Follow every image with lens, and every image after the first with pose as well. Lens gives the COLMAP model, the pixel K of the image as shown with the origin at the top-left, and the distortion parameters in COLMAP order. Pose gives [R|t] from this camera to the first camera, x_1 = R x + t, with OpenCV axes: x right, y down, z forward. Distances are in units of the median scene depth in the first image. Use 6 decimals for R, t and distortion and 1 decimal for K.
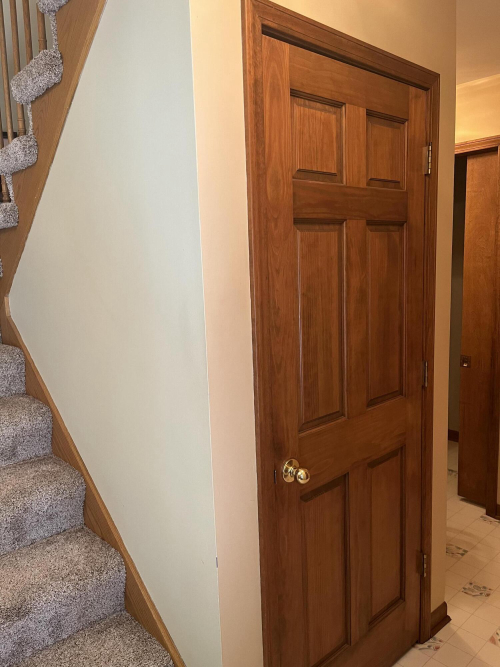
lens RADIAL K [[506.7, 0, 251.3], [0, 506.7, 334.0], [0, 0, 1]] dist [0.071504, -0.095288]
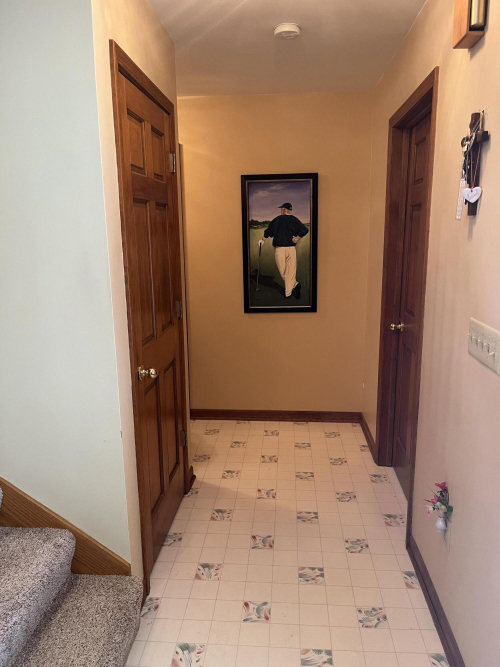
lens RADIAL K [[506.7, 0, 253.0], [0, 506.7, 335.4], [0, 0, 1]] dist [0.071504, -0.095288]
pose [[0.724944, -0.111778, 0.679678, -0.617736], [0.083196, 0.993730, 0.074689, 0.072669], [-0.683765, 0.002401, 0.729698, -0.263379]]
